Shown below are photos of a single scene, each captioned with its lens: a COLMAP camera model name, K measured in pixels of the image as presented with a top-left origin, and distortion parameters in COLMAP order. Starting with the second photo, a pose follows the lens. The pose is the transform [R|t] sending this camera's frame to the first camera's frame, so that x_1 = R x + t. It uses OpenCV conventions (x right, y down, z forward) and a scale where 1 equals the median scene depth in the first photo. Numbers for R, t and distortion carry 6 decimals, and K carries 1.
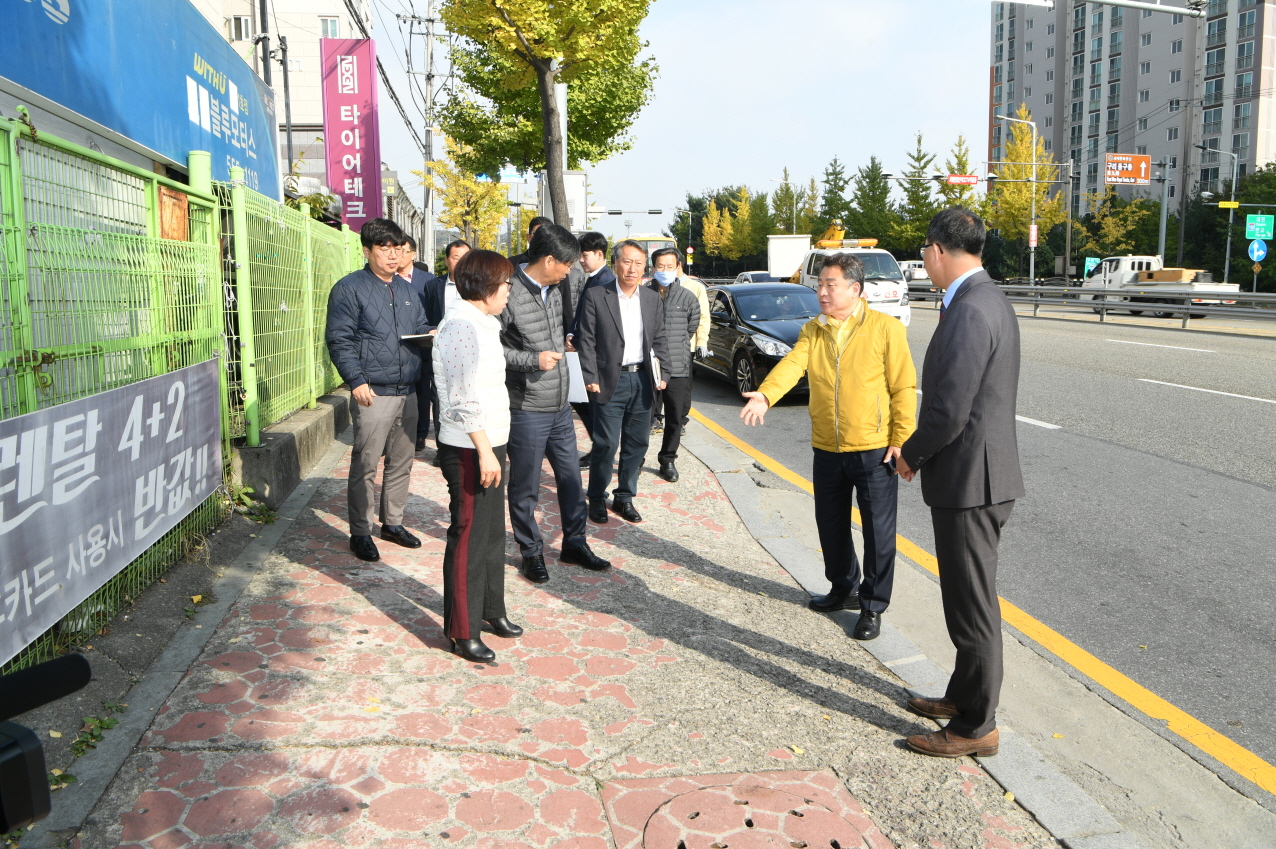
lens RADIAL K [[920.0, 0, 638.0], [0, 920.0, 424.5], [0, 0, 1]] dist [-0.065196, 0.000365]
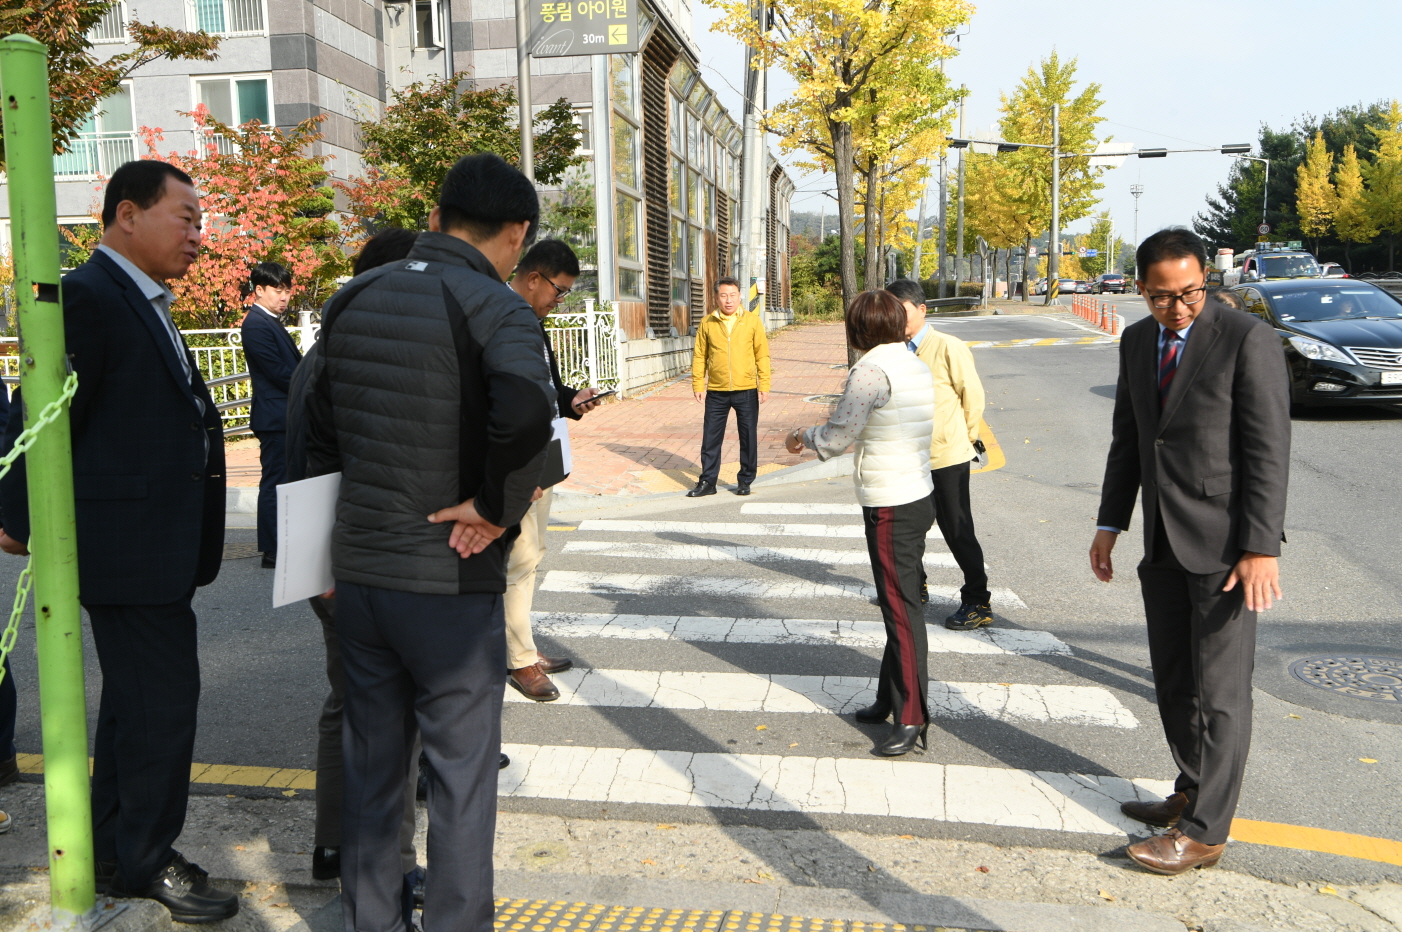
lens RADIAL K [[1297.5, 0, 701.0], [0, 1297.5, 466.0], [0, 0, 1]] dist [-0.012709, 0.070678]
pose [[0.950899, 0.026585, -0.308356, -0.049831], [-0.032098, 0.999403, -0.012819, -0.051496], [0.307831, 0.022088, 0.951185, 0.313410]]
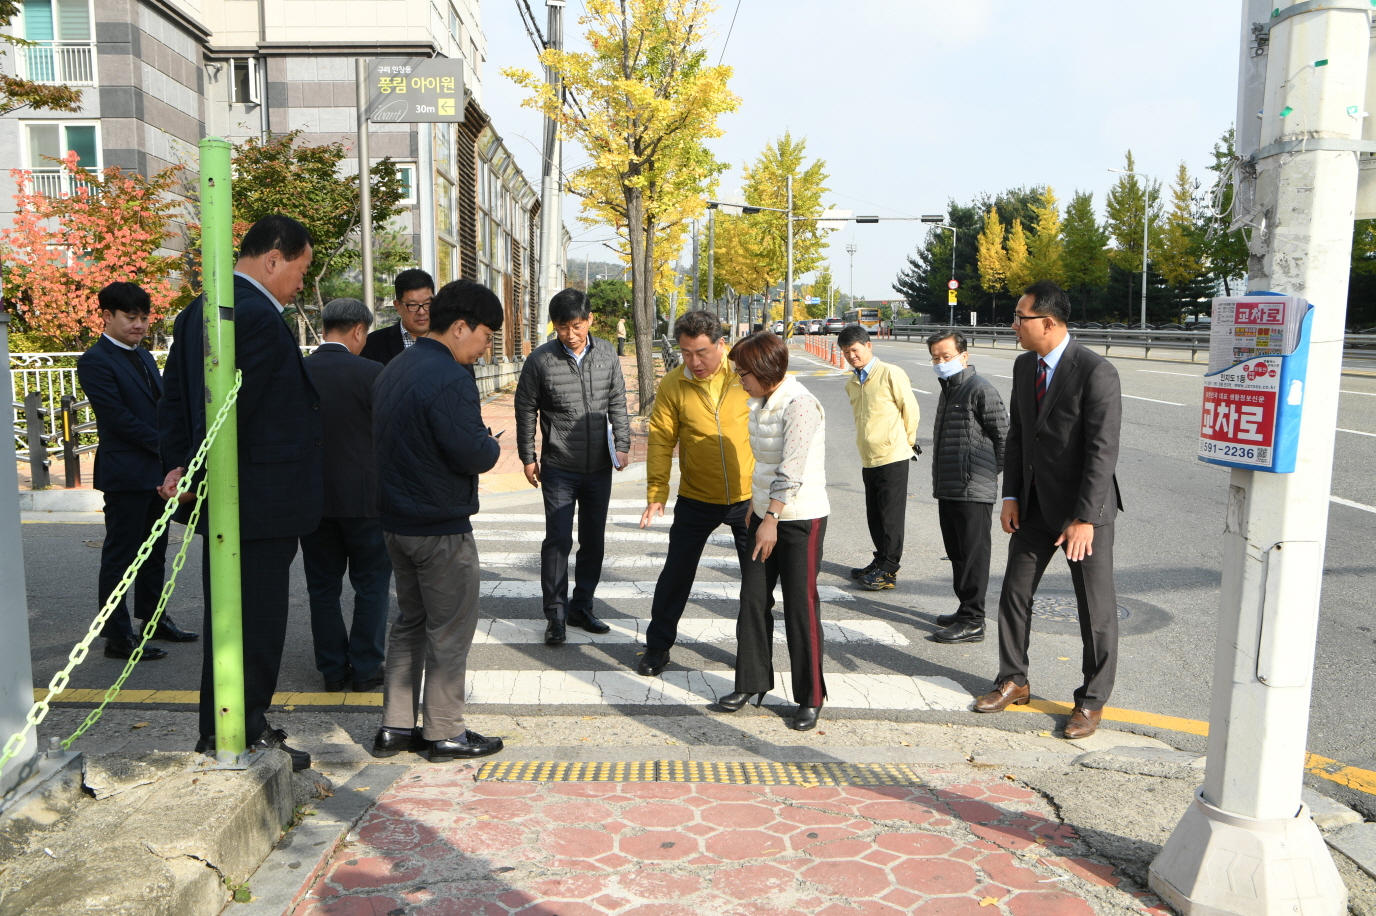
lens RADIAL K [[1155.0, 0, 688.0], [0, 1155.0, 458.0], [0, 0, 1]] dist [-0.039265, 0.042368]
pose [[0.991310, 0.017689, -0.130355, -0.055379], [-0.023138, 0.998915, -0.040408, -0.048335], [0.129498, 0.043073, 0.990644, 0.295495]]
